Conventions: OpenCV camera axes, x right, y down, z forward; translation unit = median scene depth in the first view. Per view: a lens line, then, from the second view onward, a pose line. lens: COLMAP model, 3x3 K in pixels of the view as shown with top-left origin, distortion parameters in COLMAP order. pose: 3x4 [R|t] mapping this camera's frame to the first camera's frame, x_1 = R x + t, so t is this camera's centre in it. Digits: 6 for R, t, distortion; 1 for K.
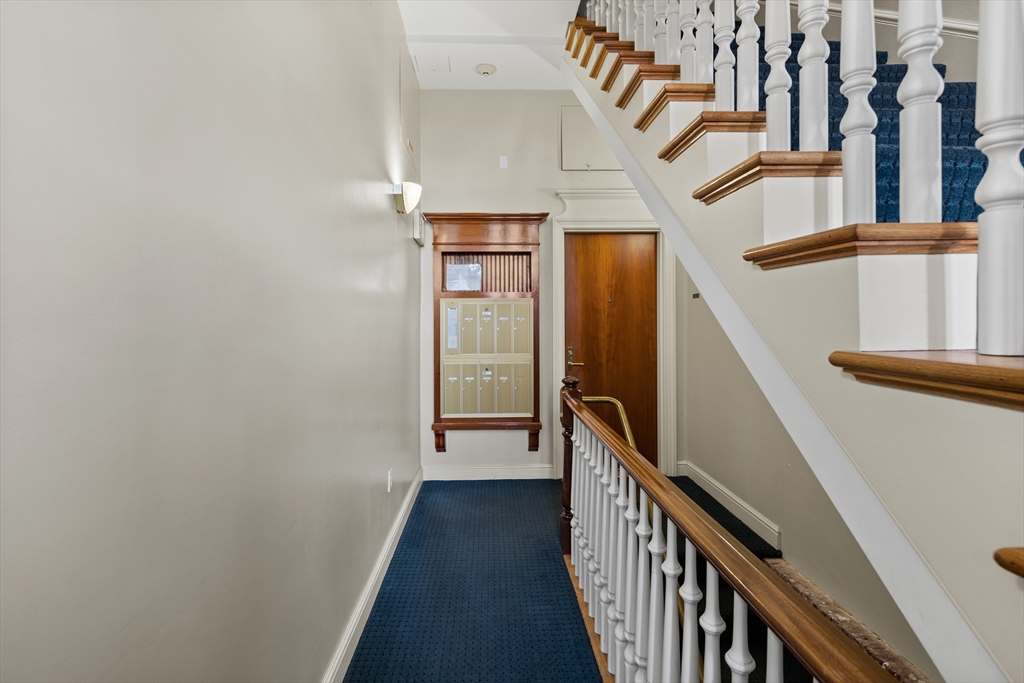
lens RADIAL K [[501.1, 0, 510.1], [0, 501.1, 328.2], [0, 0, 1]] dist [0.000043, -0.000491]
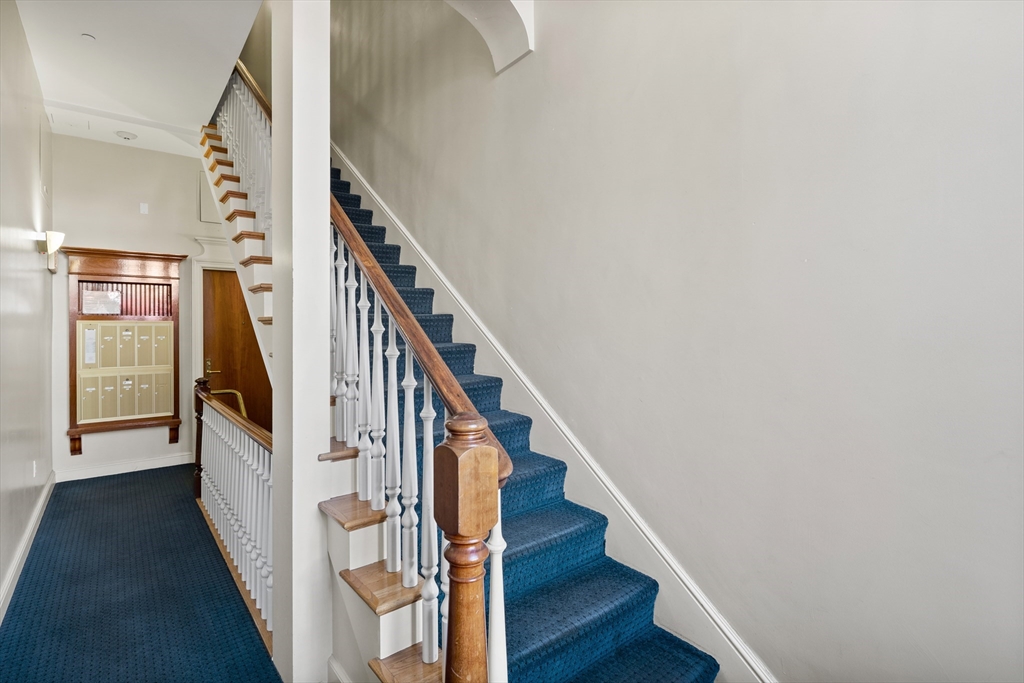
lens RADIAL K [[501.1, 0, 510.1], [0, 501.1, 328.2], [0, 0, 1]] dist [0.000043, -0.000491]
pose [[0.811182, -0.000205, 0.584793, -0.003848], [0.014670, 0.999692, -0.020000, -0.003987], [-0.584609, 0.024802, 0.810936, -0.520908]]
